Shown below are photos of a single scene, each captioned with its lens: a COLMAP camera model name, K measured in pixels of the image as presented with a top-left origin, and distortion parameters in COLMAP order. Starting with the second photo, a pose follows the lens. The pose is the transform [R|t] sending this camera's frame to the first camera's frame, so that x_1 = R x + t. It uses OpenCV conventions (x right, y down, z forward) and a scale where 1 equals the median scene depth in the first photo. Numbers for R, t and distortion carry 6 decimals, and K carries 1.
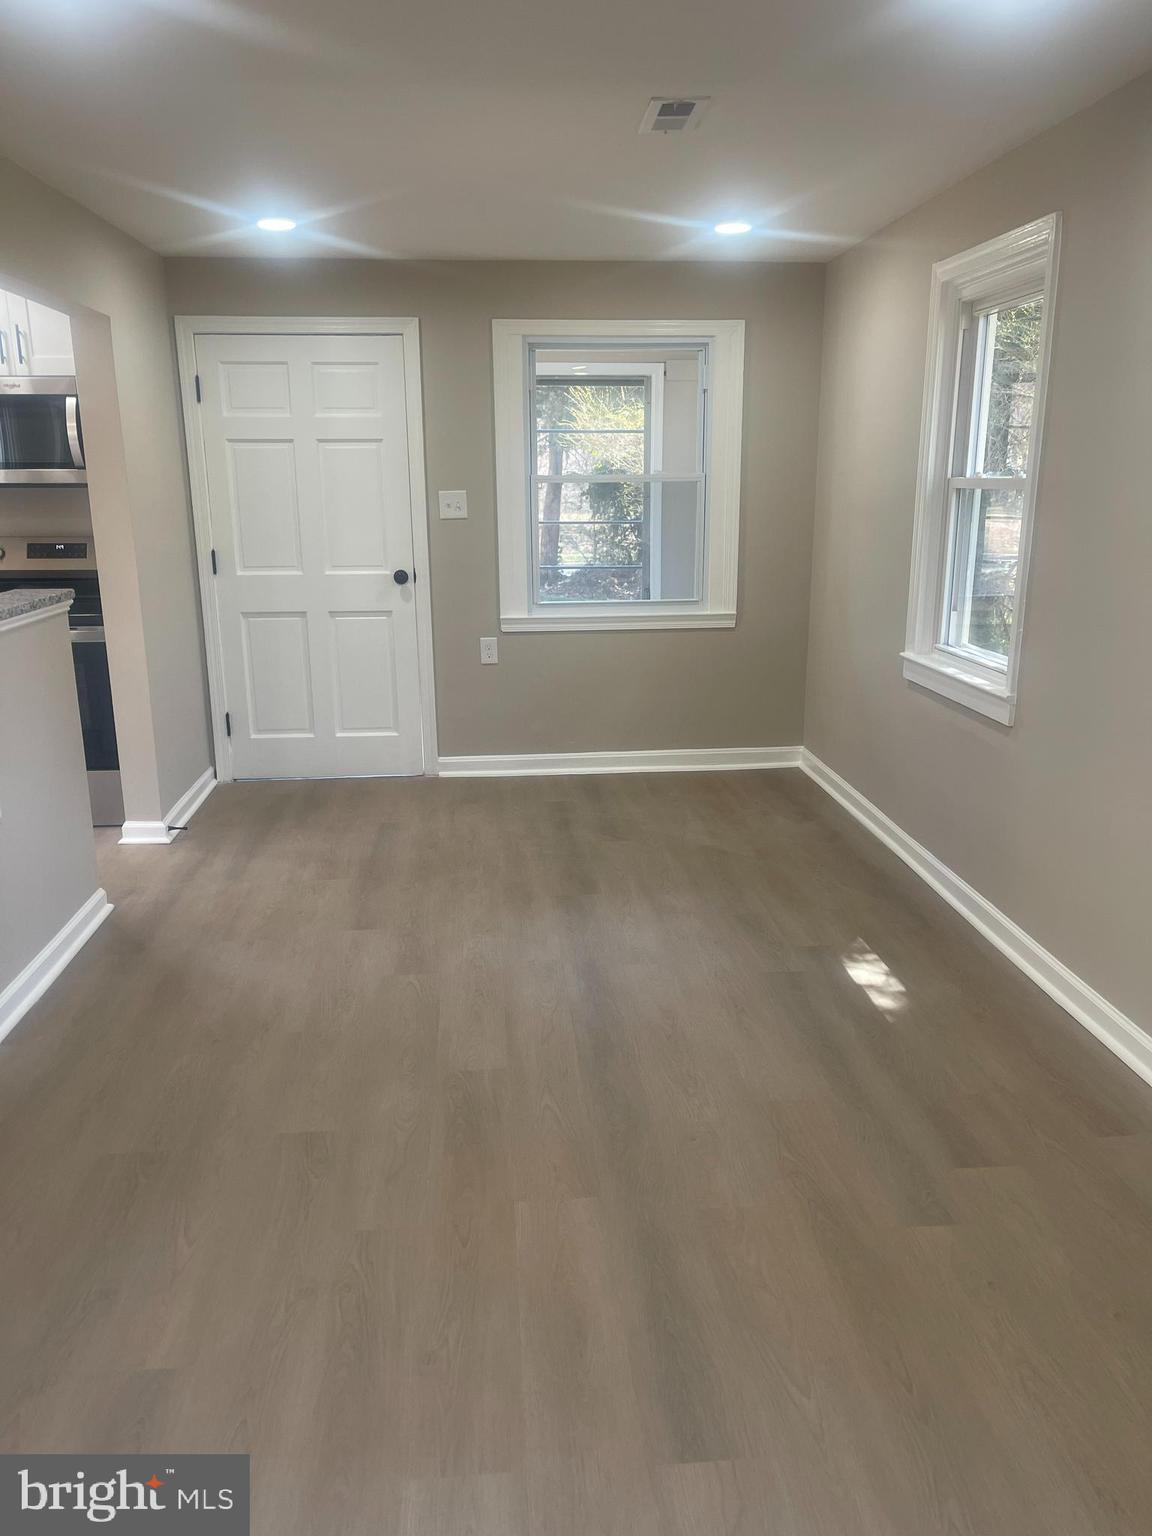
lens RADIAL K [[1168.2, 0, 578.7], [0, 1168.2, 777.9], [0, 0, 1]] dist [0.043007, -0.018503]
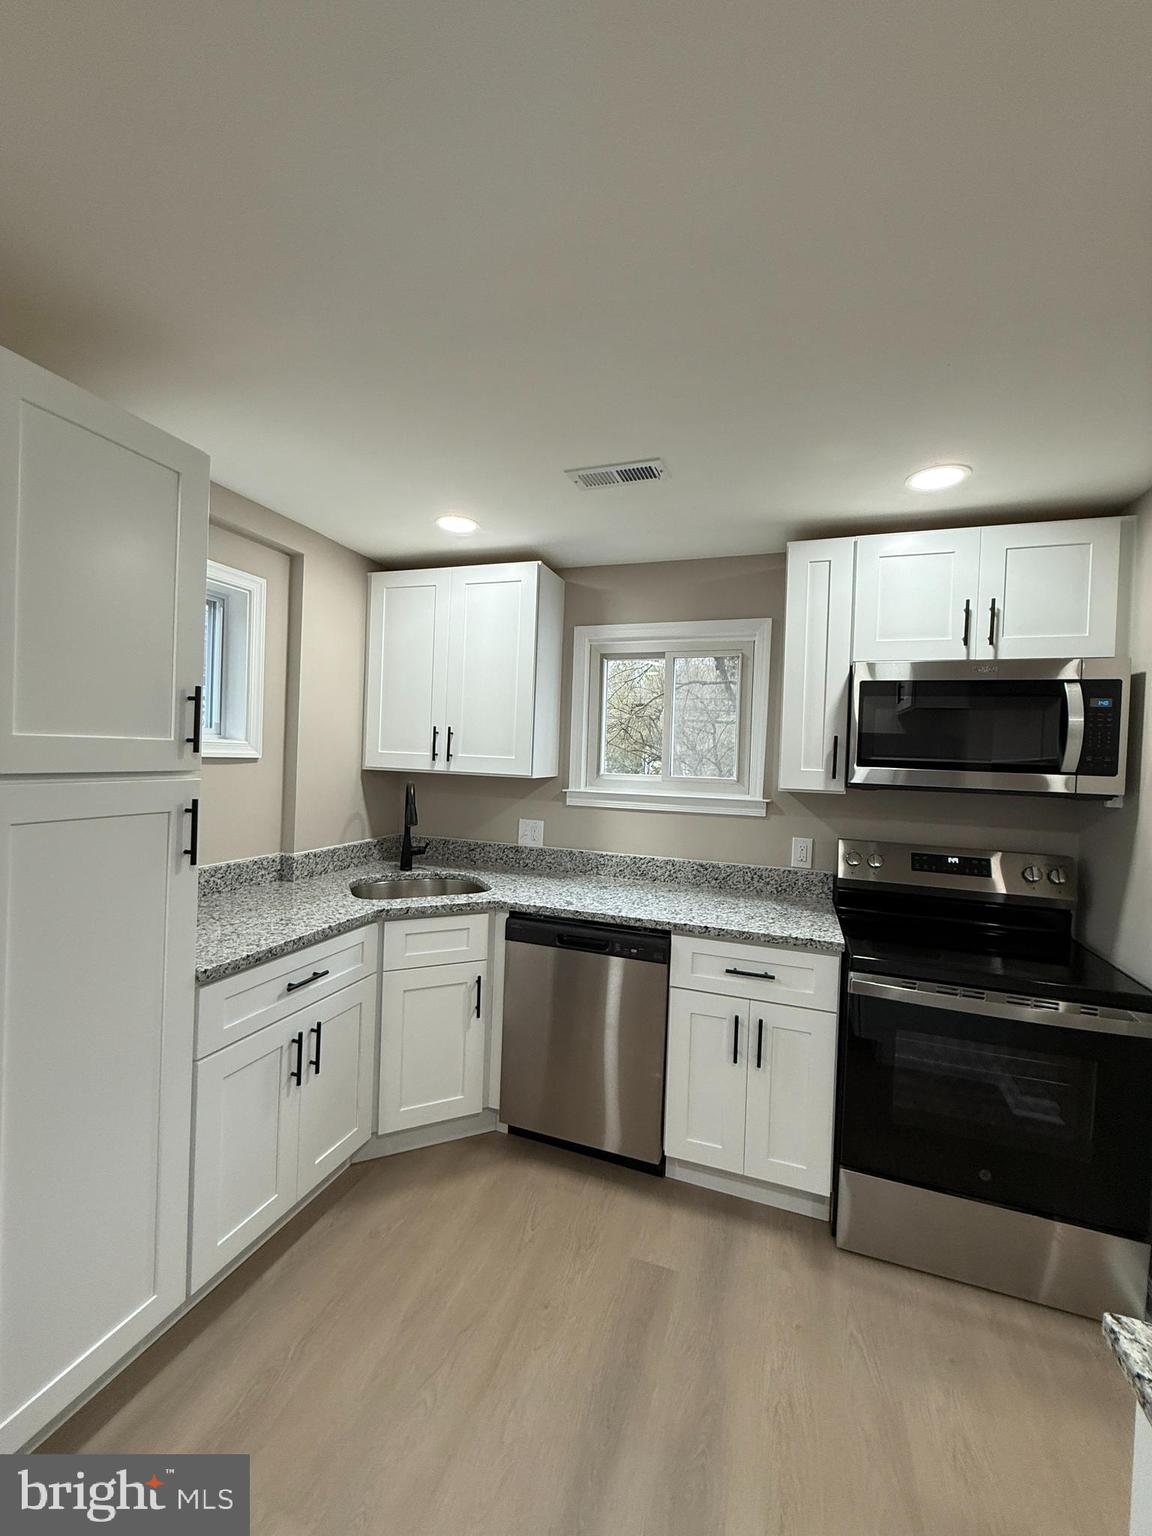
lens RADIAL K [[614.2, 0, 575.0], [0, 614.2, 761.5], [0, 0, 1]] dist [0.000910, -0.000068]
pose [[0.912594, 0.045473, -0.406330, -0.505543], [-0.142998, 0.966531, -0.212999, -0.132220], [0.383045, 0.252486, 0.888554, 0.493543]]
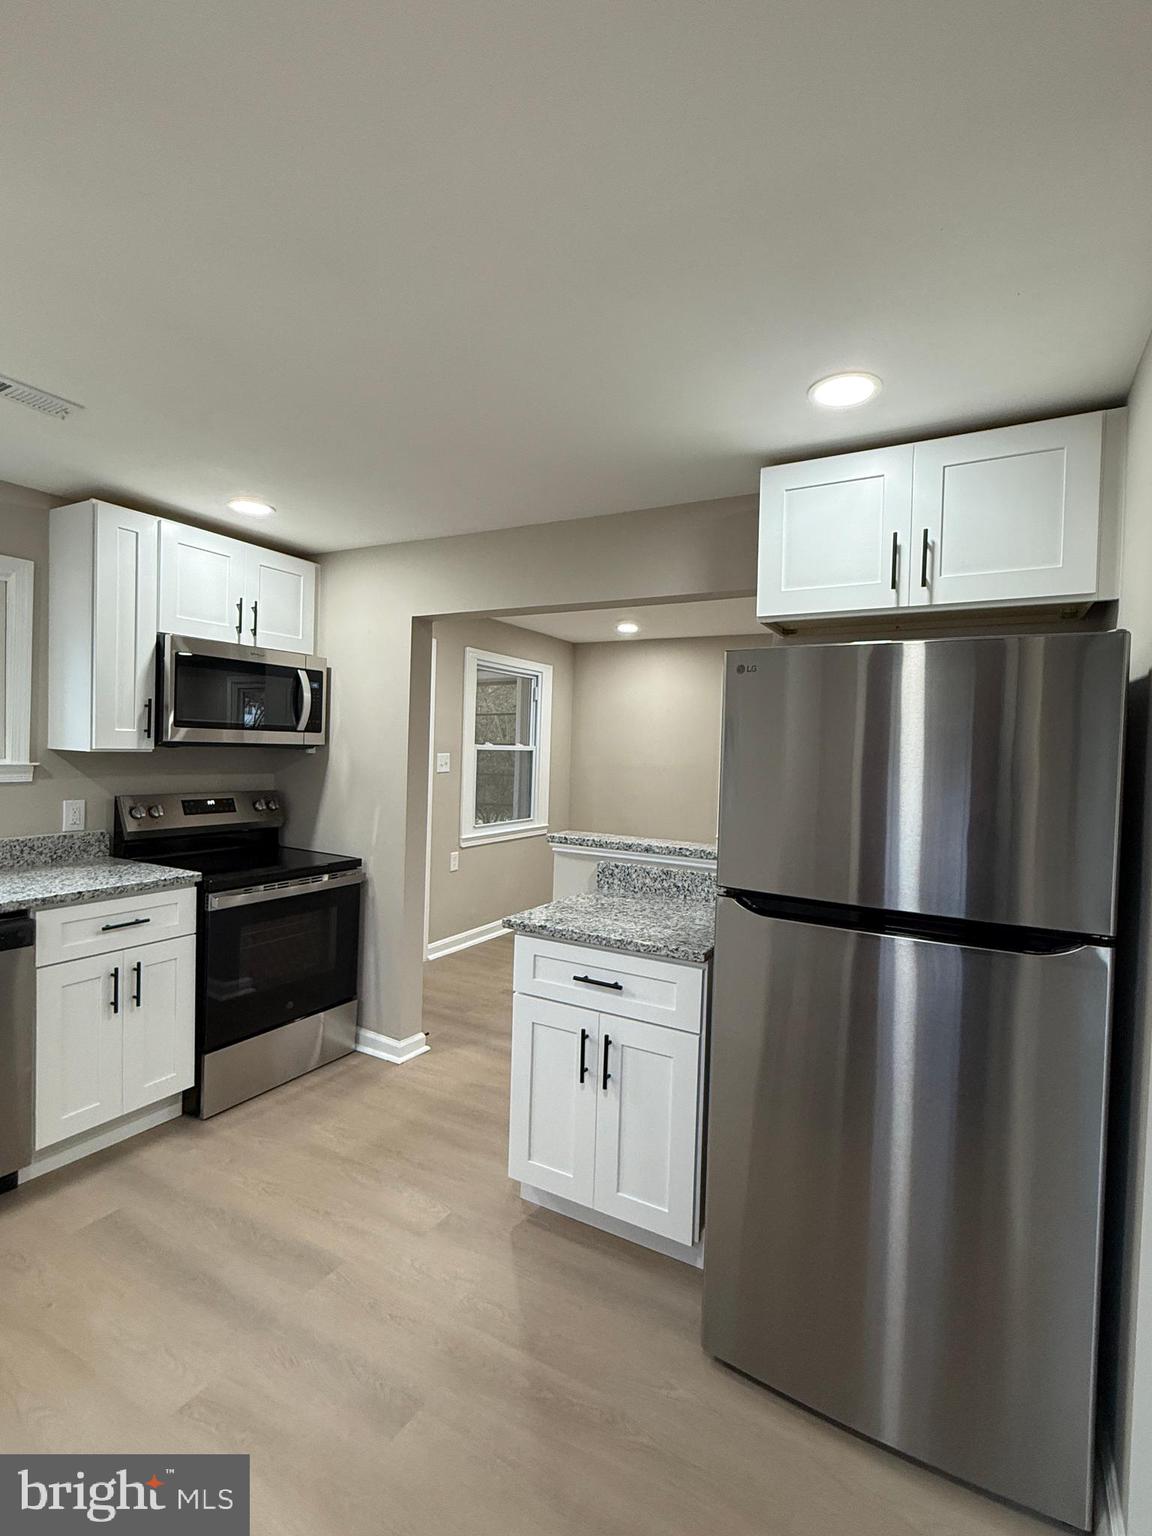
lens RADIAL K [[727.2, 0, 576.6], [0, 727.2, 765.9], [0, 0, 1]] dist [-0.003356, 0.002088]
pose [[0.559036, 0.003867, 0.829135, -0.777058], [0.173203, 0.977383, -0.121338, -0.095093], [-0.810851, 0.211441, 0.545722, 0.389943]]
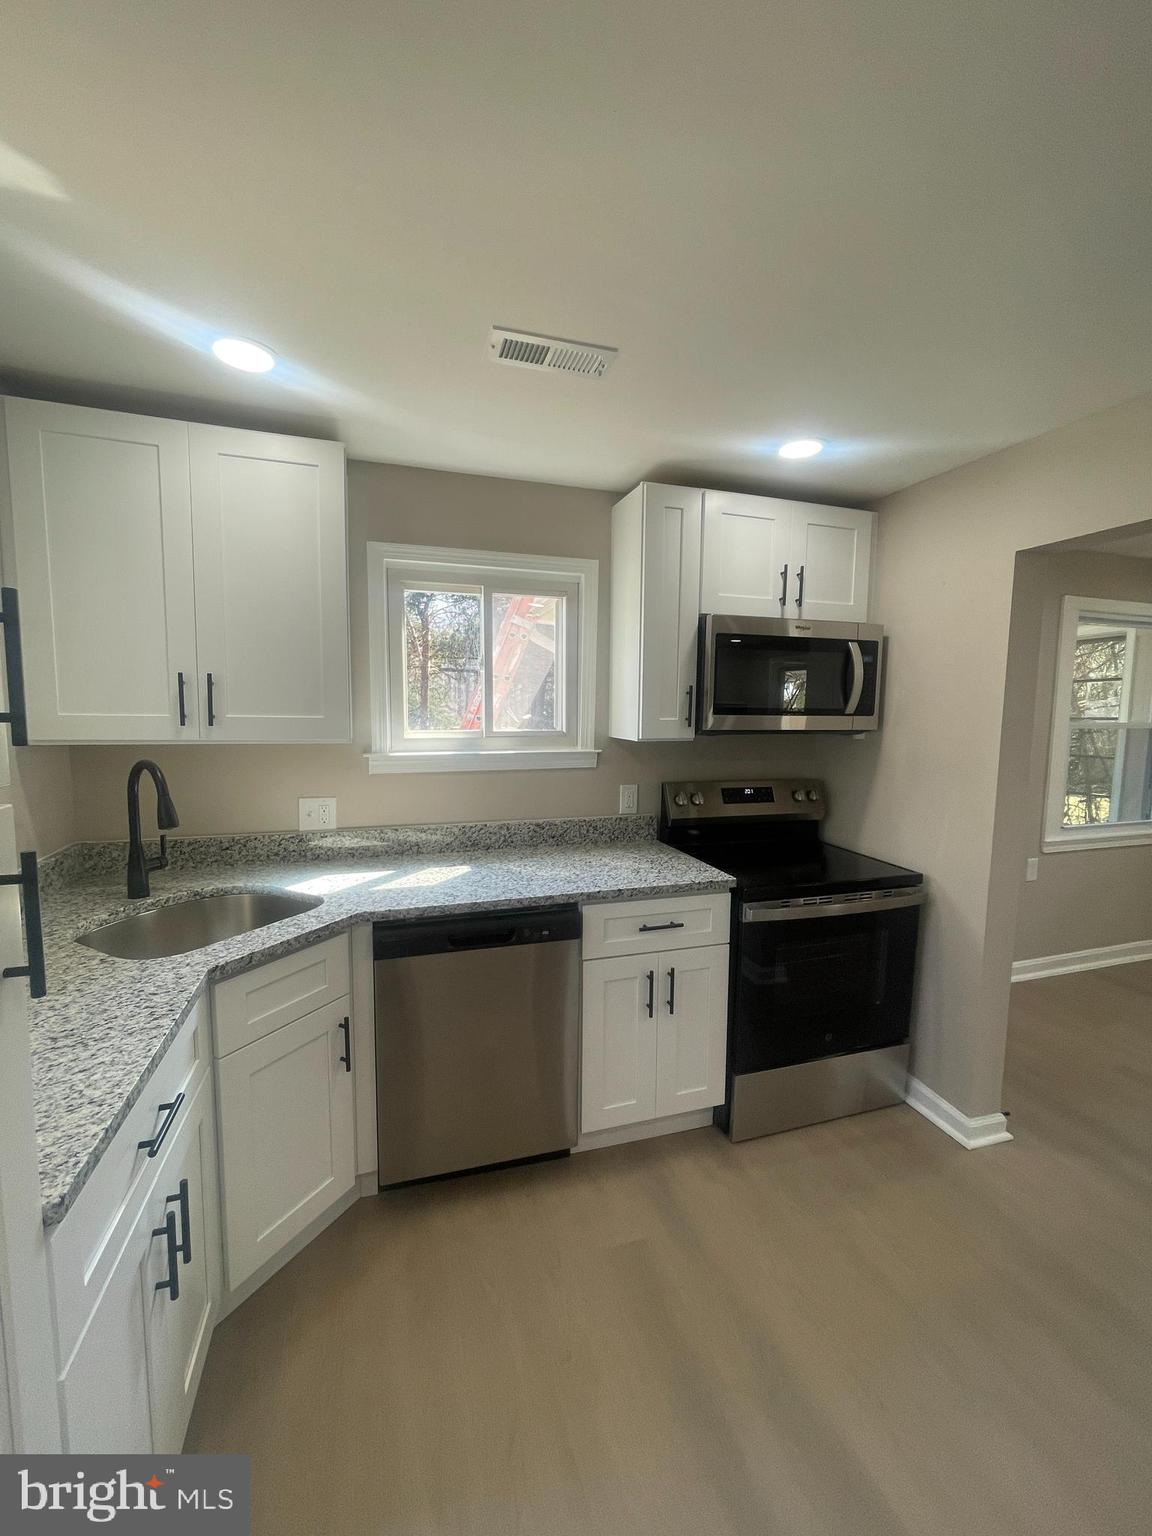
lens RADIAL K [[622.6, 0, 576.5], [0, 622.6, 766.1], [0, 0, 1]] dist [-0.003608, -0.000236]
pose [[0.973263, -0.003570, 0.229667, -0.689431], [0.038822, 0.988051, -0.149159, -0.144226], [-0.226390, 0.154087, 0.961772, 0.531769]]
